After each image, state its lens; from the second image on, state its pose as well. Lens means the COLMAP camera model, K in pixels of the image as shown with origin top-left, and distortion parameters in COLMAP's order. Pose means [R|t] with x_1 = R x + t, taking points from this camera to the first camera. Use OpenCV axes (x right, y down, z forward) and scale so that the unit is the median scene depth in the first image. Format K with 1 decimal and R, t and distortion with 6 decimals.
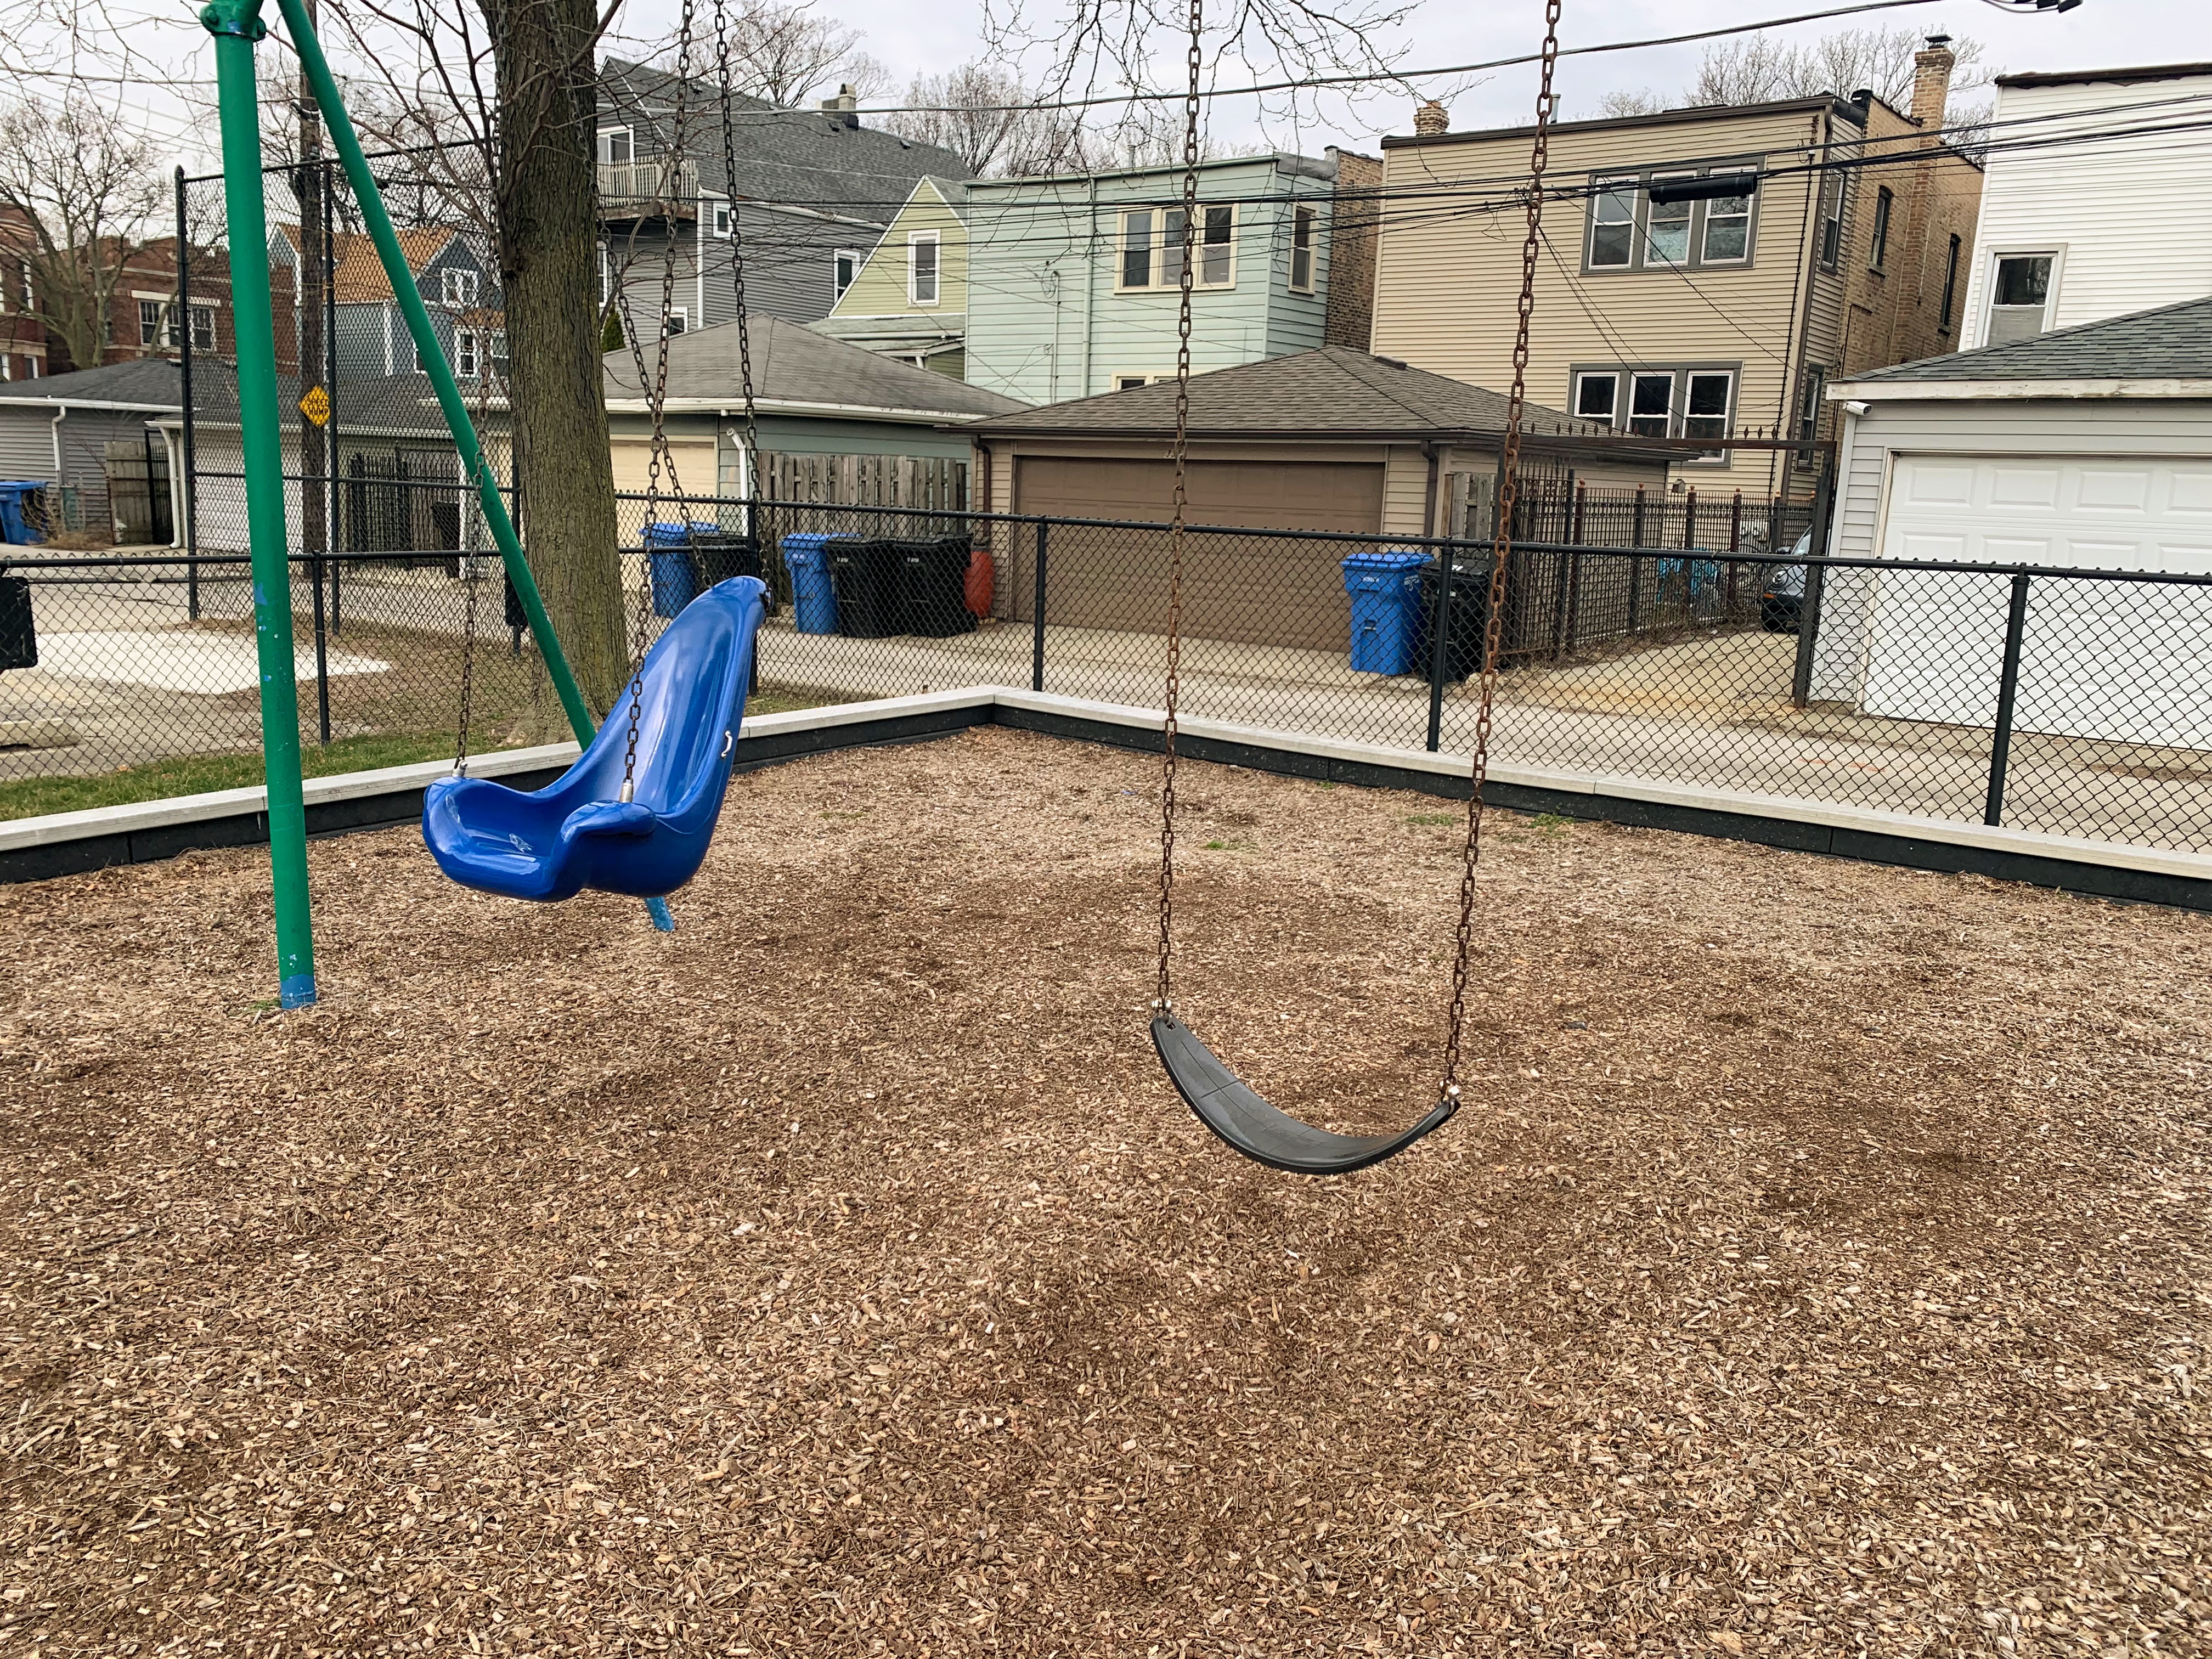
lens RADIAL K [[1630.9, 0, 1114.3], [0, 1630.9, 859.3], [0, 0, 1]] dist [0.008739, 0.007560]
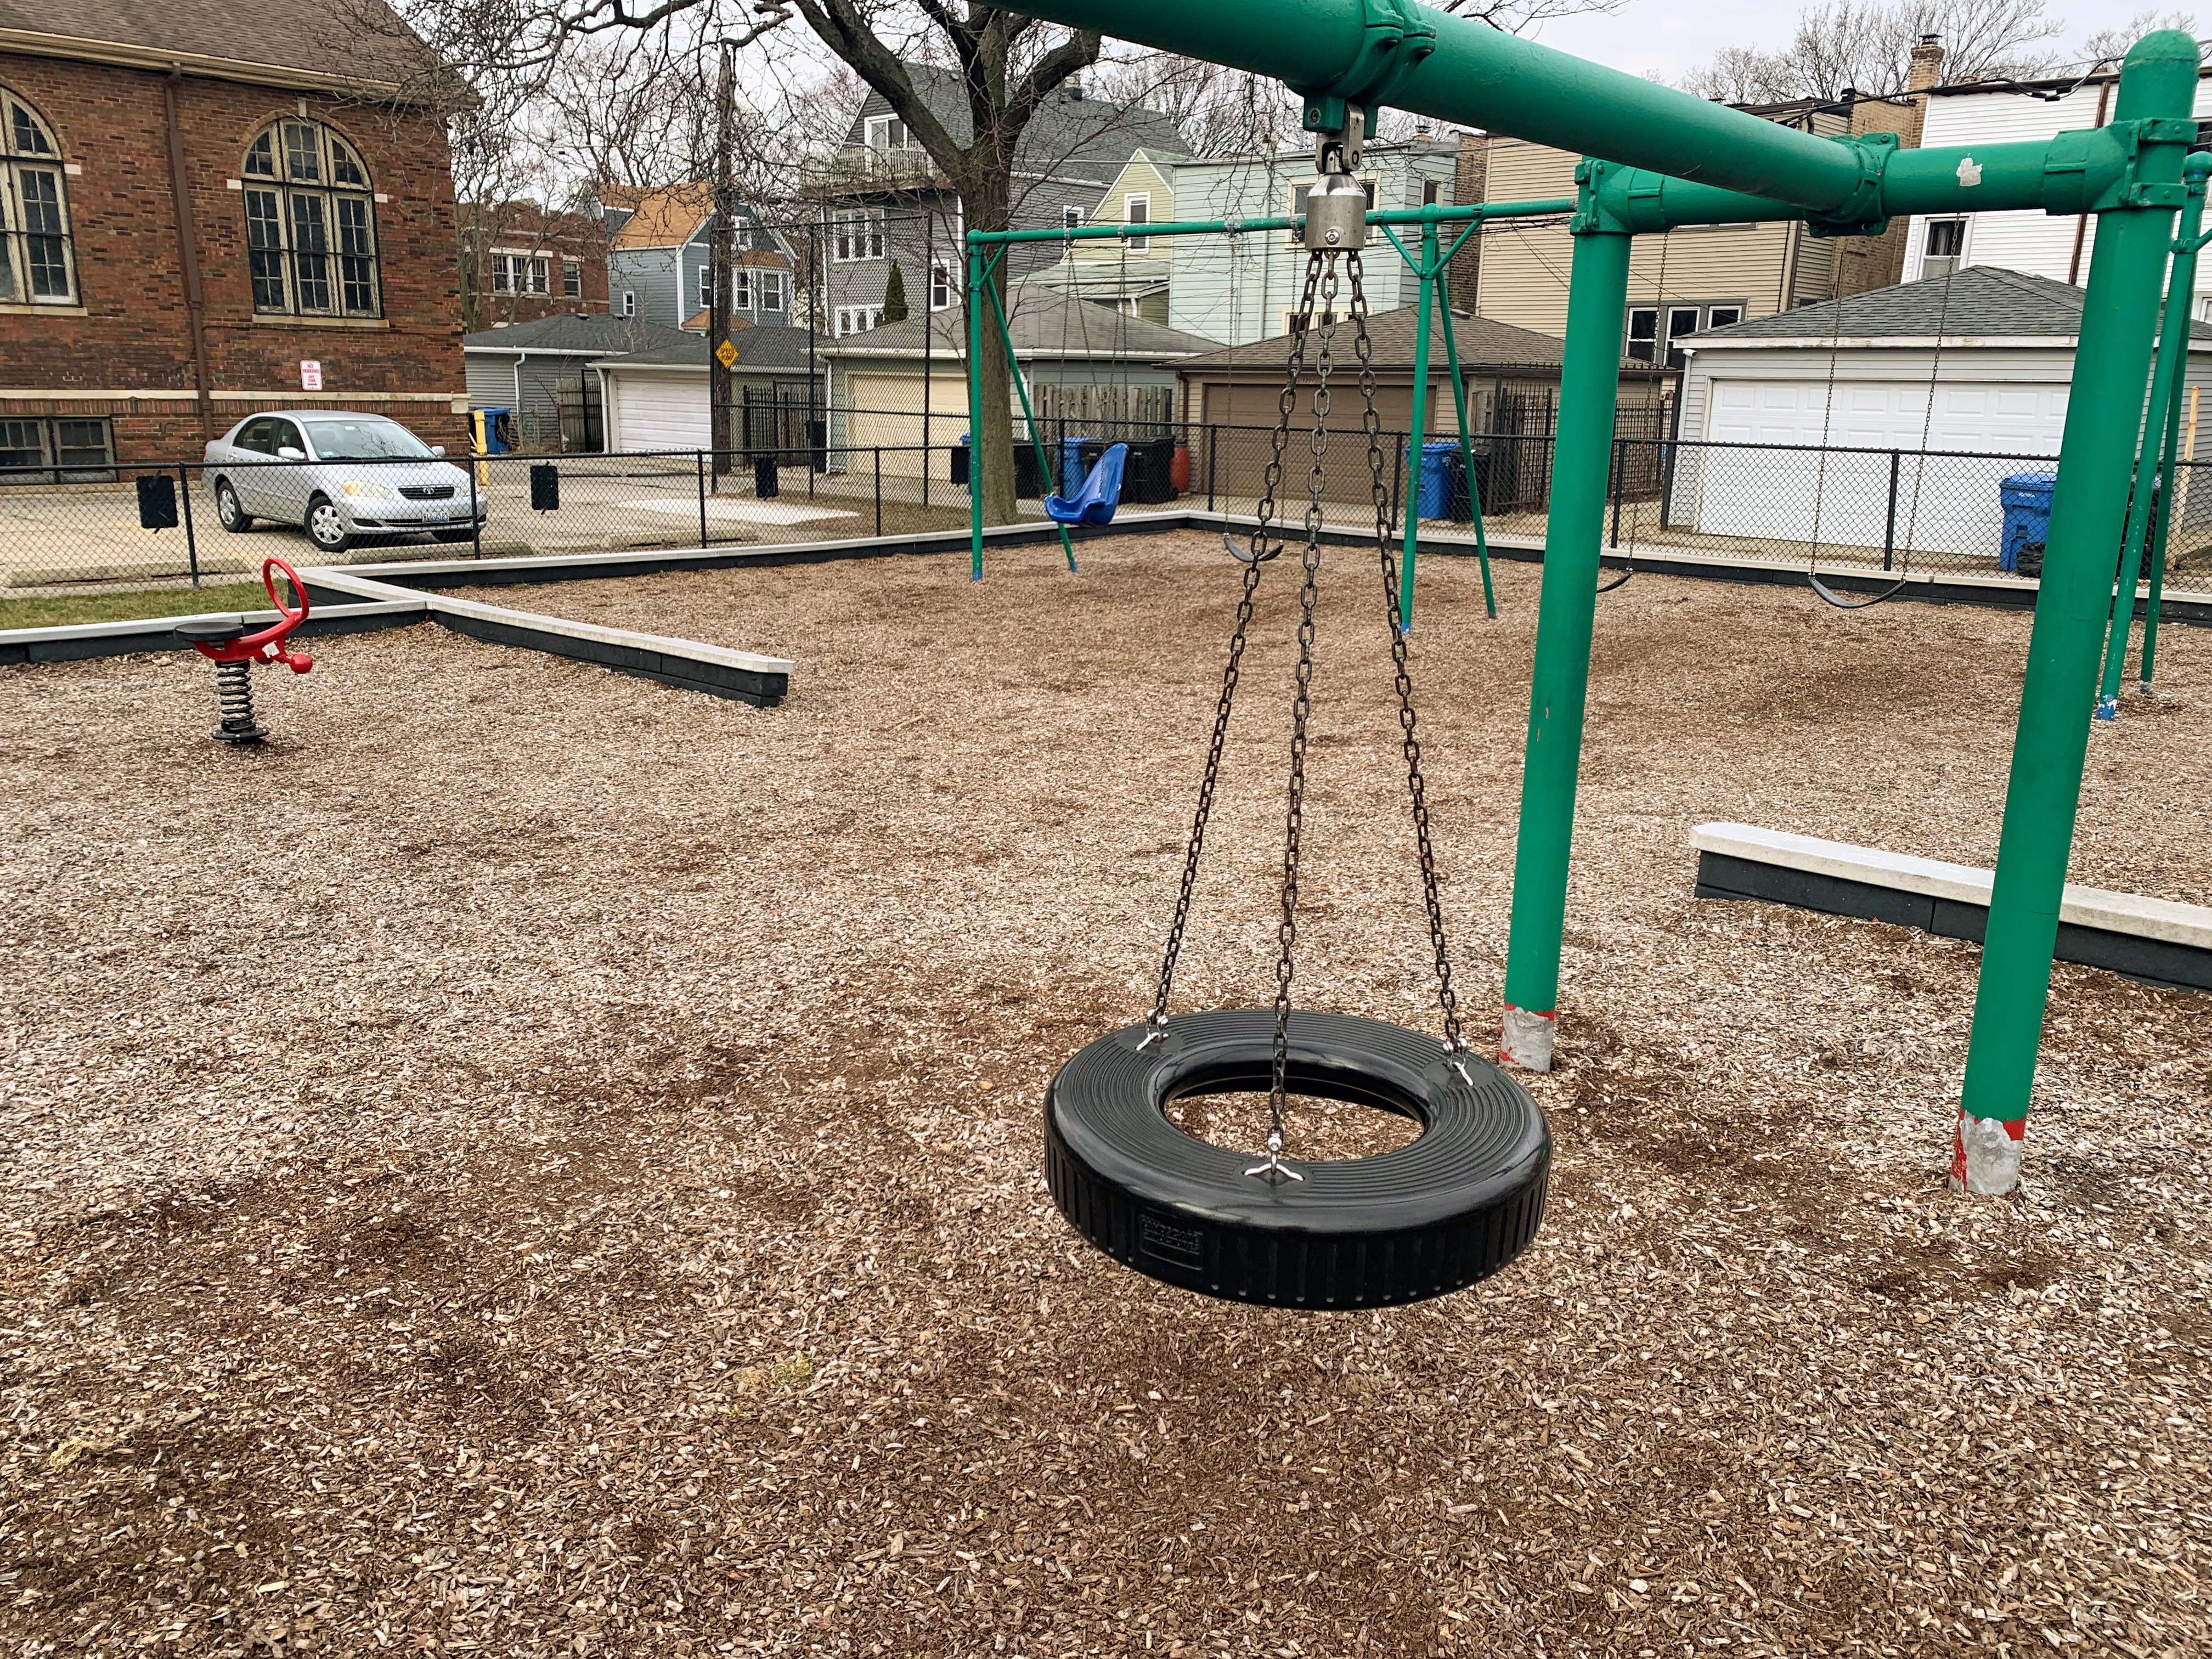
lens RADIAL K [[1673.1, 0, 1106.0], [0, 1673.1, 829.5], [0, 0, 1]] dist [0.030374, 0.001700]
pose [[0.992620, 0.015145, -0.120318, 0.034928], [-0.011460, 0.999445, 0.031263, 0.098538], [0.120725, -0.029654, 0.992243, -0.471126]]
